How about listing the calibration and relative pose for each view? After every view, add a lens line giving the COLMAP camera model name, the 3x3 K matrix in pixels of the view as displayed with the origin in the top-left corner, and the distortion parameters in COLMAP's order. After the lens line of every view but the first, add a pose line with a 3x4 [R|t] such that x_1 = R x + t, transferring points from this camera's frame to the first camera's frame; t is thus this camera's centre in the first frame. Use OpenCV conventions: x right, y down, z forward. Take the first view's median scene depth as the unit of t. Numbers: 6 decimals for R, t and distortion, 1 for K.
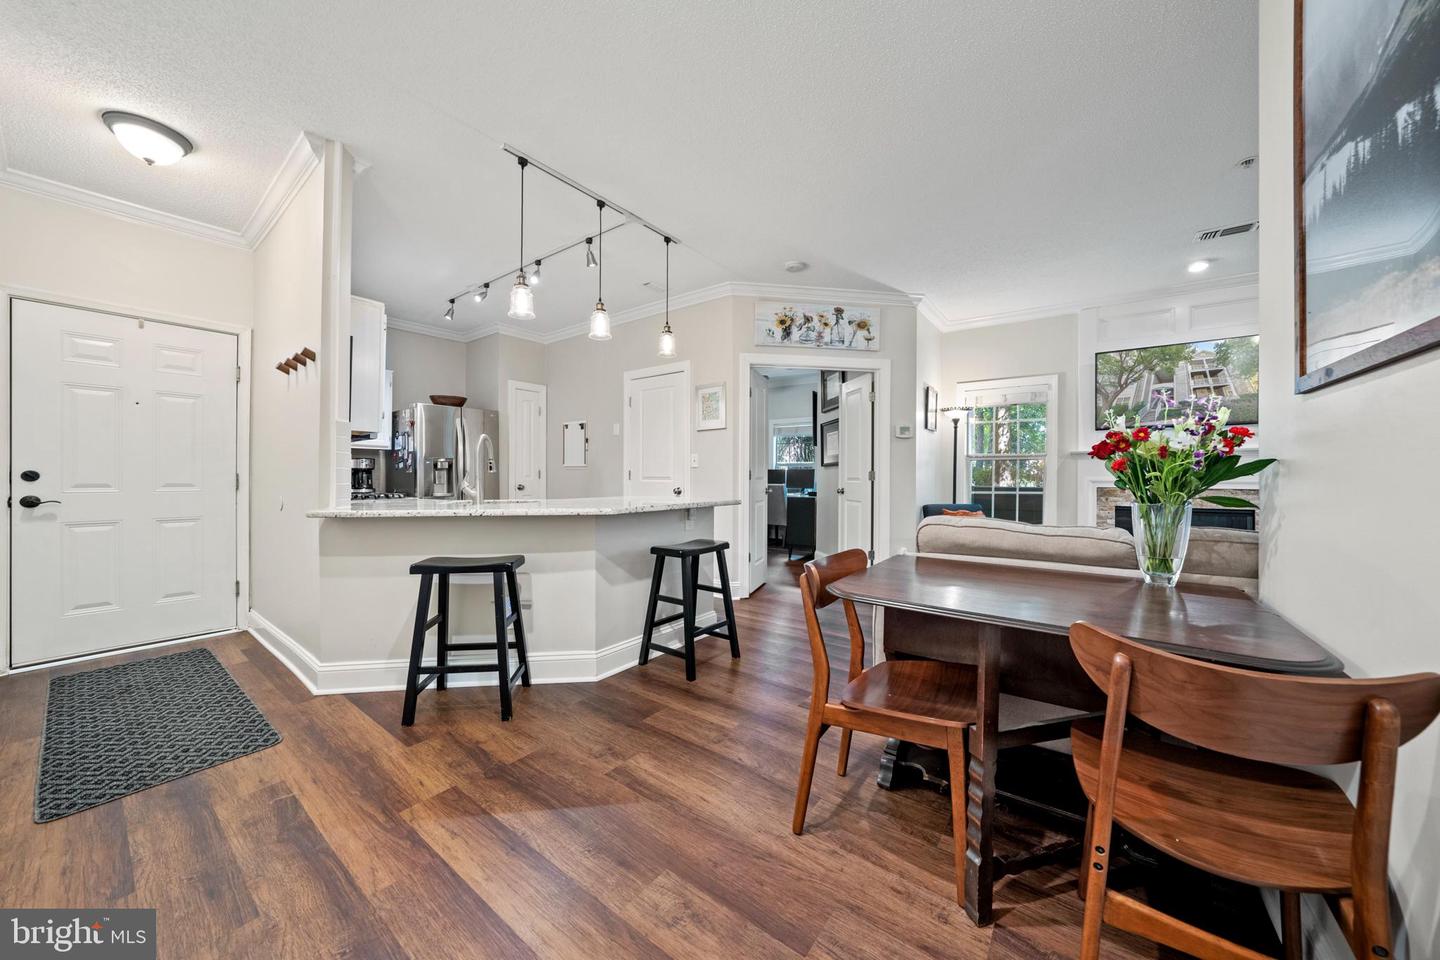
lens RADIAL K [[506.8, 0, 714.1], [0, 506.8, 478.1], [0, 0, 1]] dist [-0.019551, 0.003453]
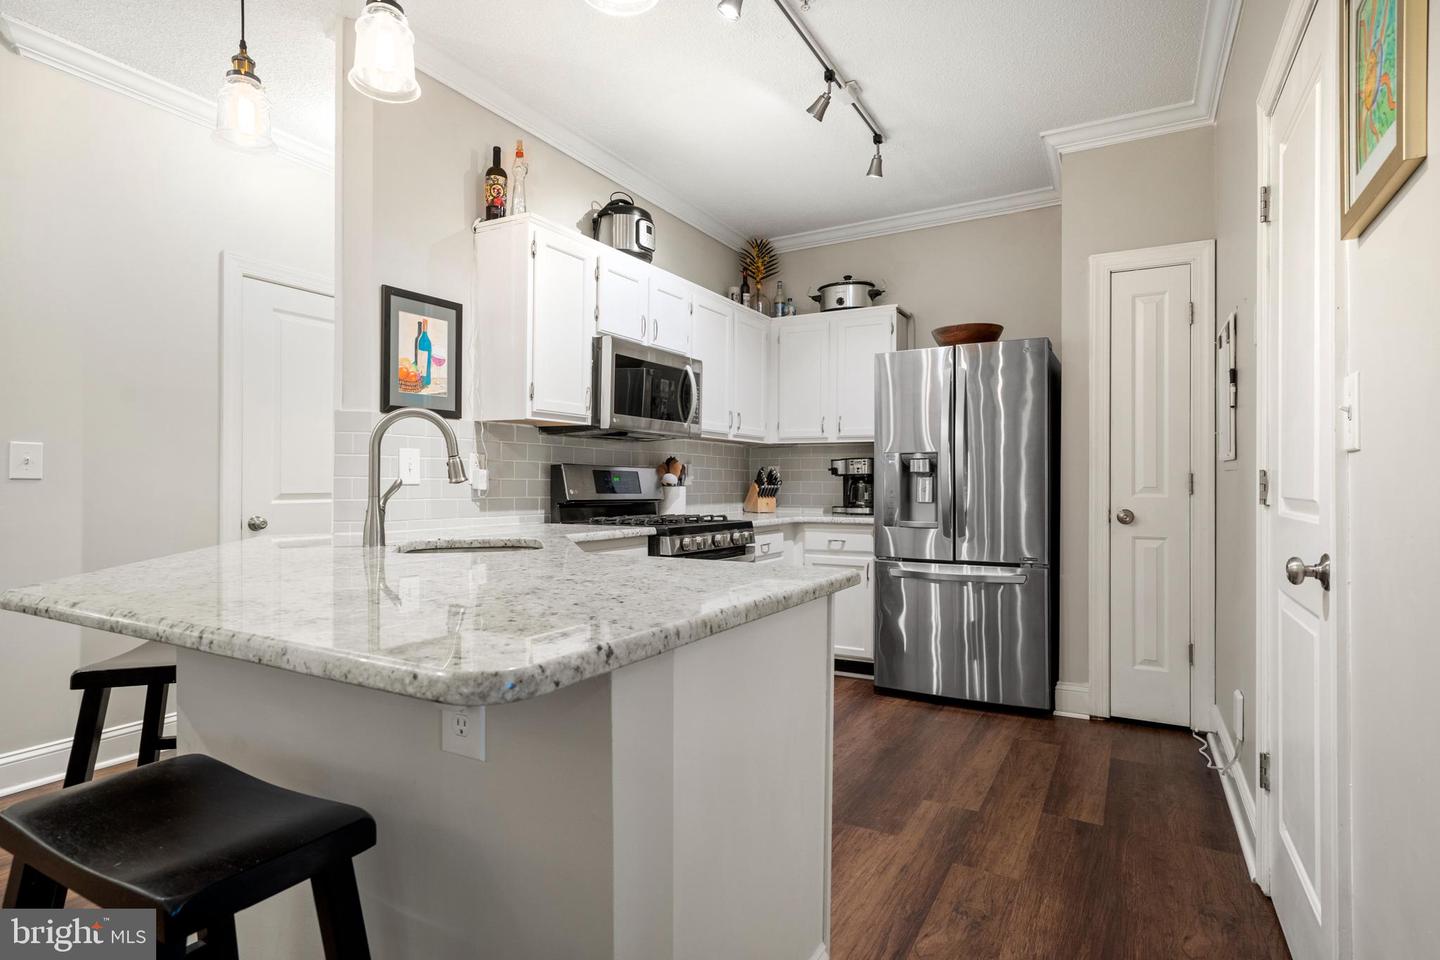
lens RADIAL K [[743.8, 0, 720.2], [0, 743.8, 481.3], [0, 0, 1]] dist [0.004338, 0.000113]
pose [[0.127136, -0.002404, -0.991882, 0.223741], [-0.006167, 0.999976, -0.003214, -0.008927], [0.991866, 0.006526, 0.127118, 0.859325]]
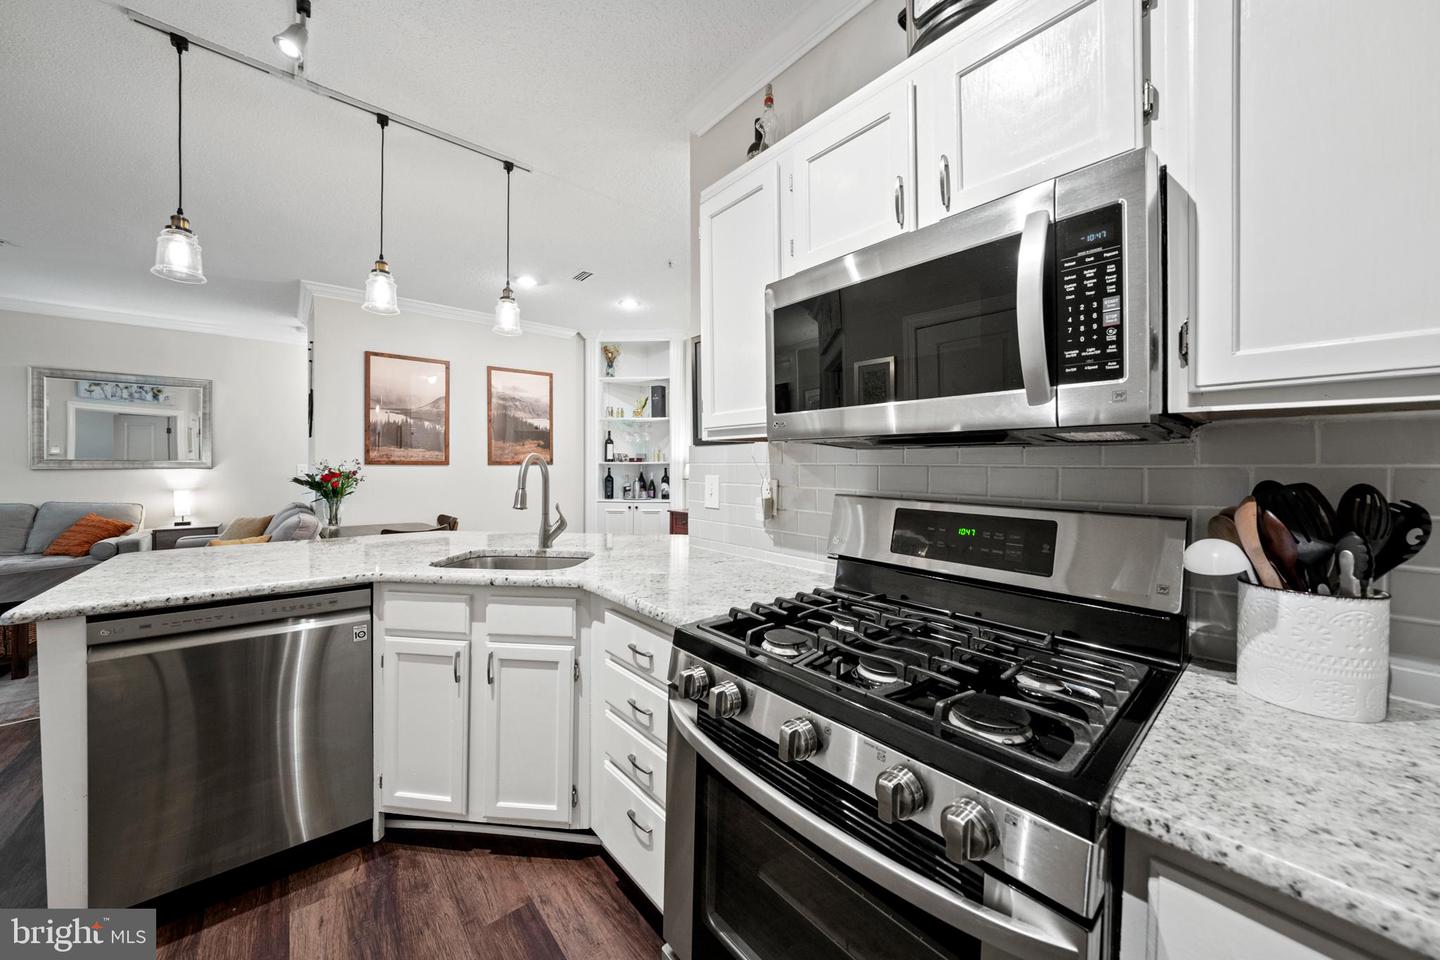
lens RADIAL K [[506.8, 0, 707.9], [0, 506.8, 469.0], [0, 0, 1]] dist [-0.019551, 0.003453]
pose [[-0.973710, -0.005359, 0.227728, -0.602230], [-0.002273, 0.999902, 0.013812, -0.052682], [-0.227780, 0.012931, -0.973627, 1.160427]]
